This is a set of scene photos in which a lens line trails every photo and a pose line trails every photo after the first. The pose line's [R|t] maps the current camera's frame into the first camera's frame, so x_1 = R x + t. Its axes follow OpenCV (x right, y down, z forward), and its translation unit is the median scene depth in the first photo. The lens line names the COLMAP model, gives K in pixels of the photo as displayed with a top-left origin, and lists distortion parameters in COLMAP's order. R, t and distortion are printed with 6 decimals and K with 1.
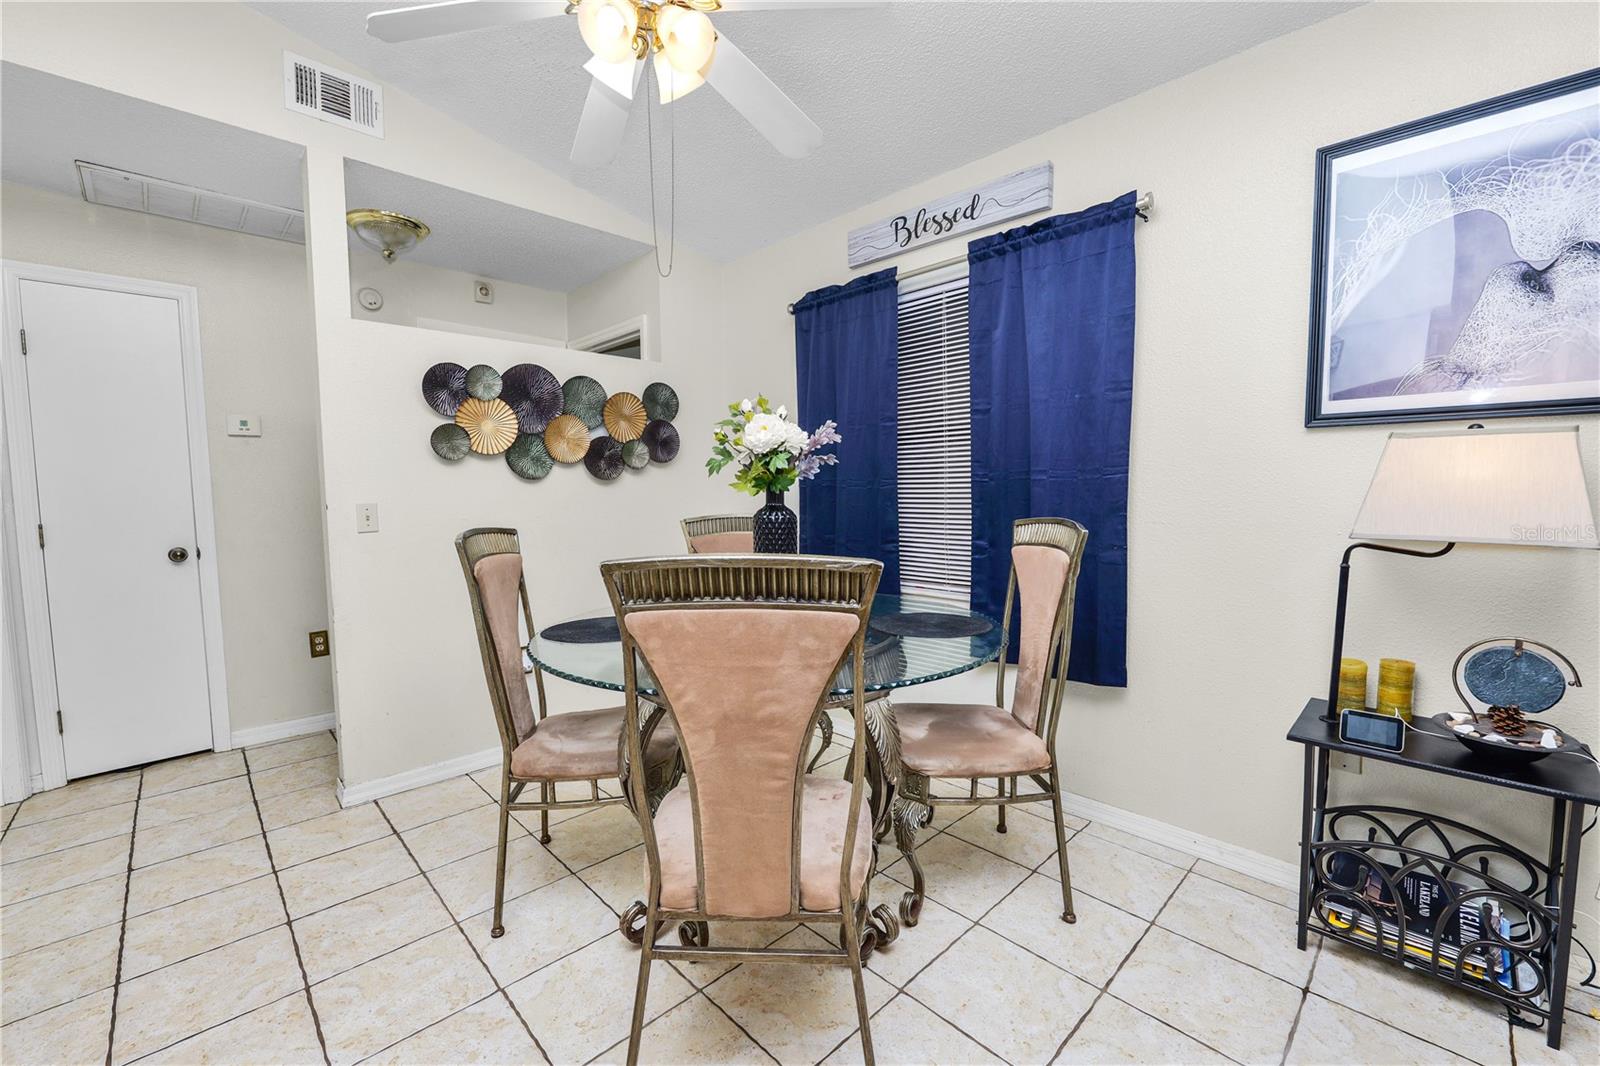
lens RADIAL K [[653.1, 0, 801.0], [0, 653.1, 532.7], [0, 0, 1]] dist [-0.013466, 0.001284]
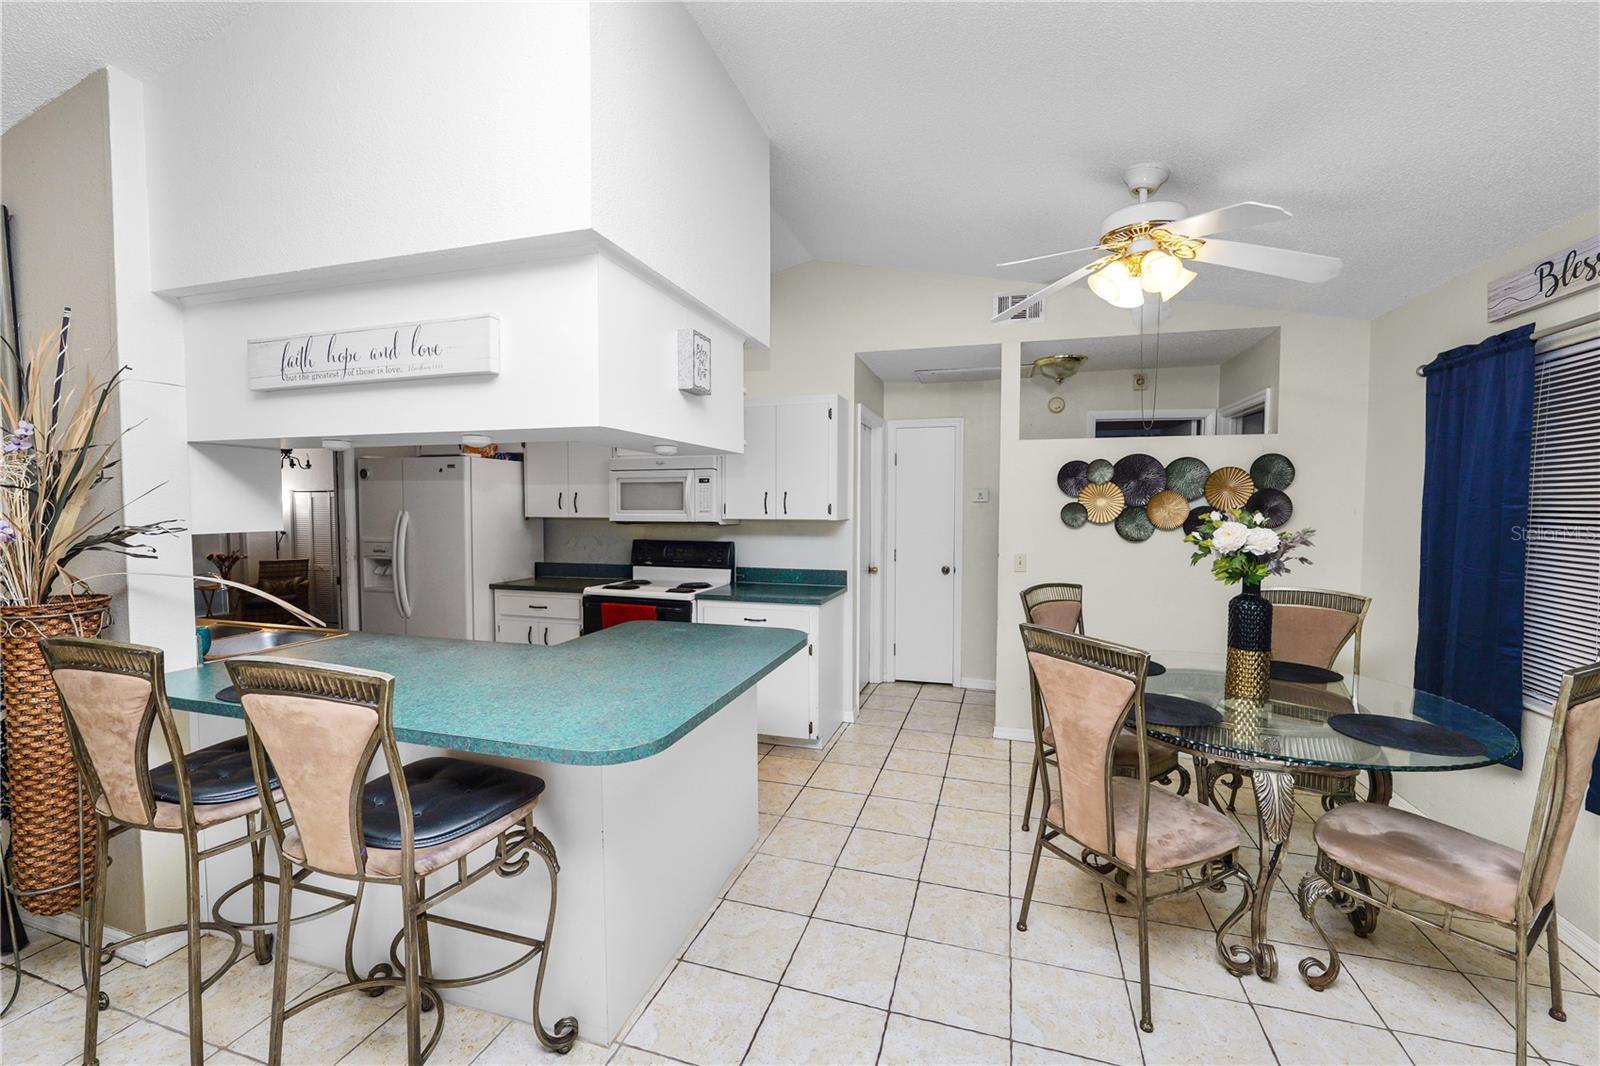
lens RADIAL K [[653.1, 0, 800.4], [0, 653.1, 533.4], [0, 0, 1]] dist [-0.013466, 0.001284]
pose [[0.472882, 0.056130, -0.879336, 0.485232], [-0.067314, 0.997354, 0.027464, -0.103650], [0.878551, 0.046204, 0.475409, -0.240162]]
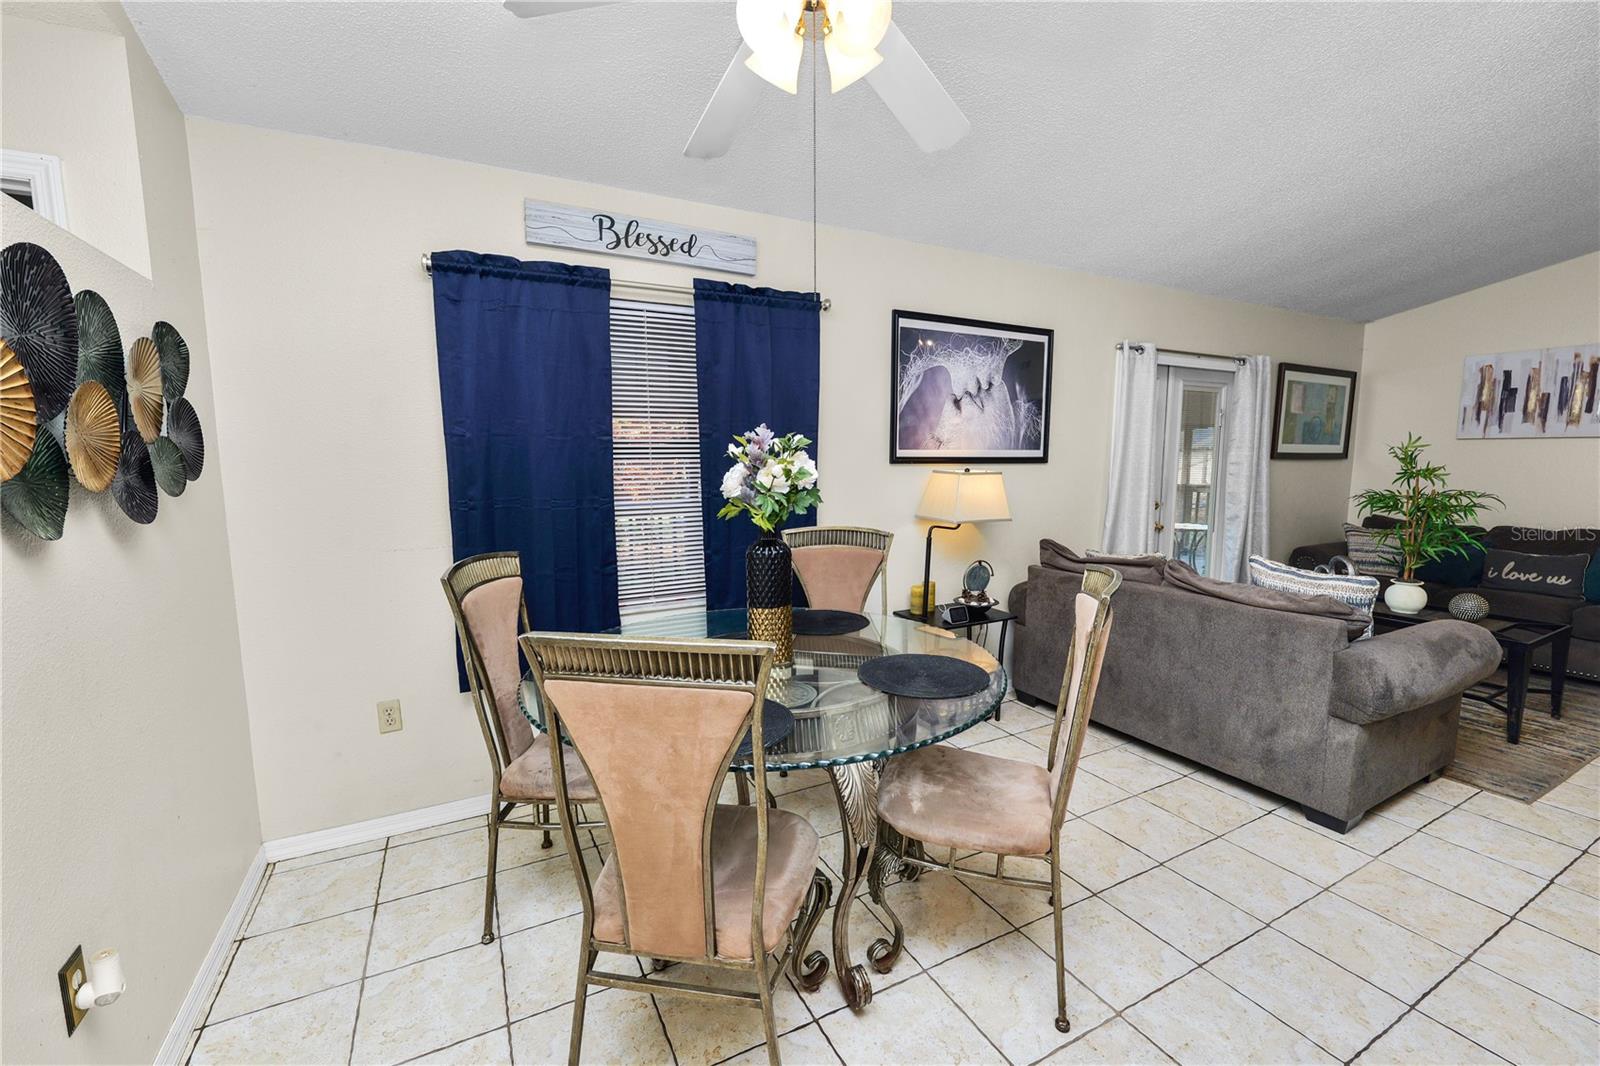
lens RADIAL K [[653.1, 0, 794.1], [0, 653.1, 534.2], [0, 0, 1]] dist [-0.013466, 0.001284]
pose [[0.294283, -0.103027, 0.950149, -0.761330], [0.066735, 0.993961, 0.087108, -0.104724], [-0.953386, 0.037774, 0.299381, 0.527954]]
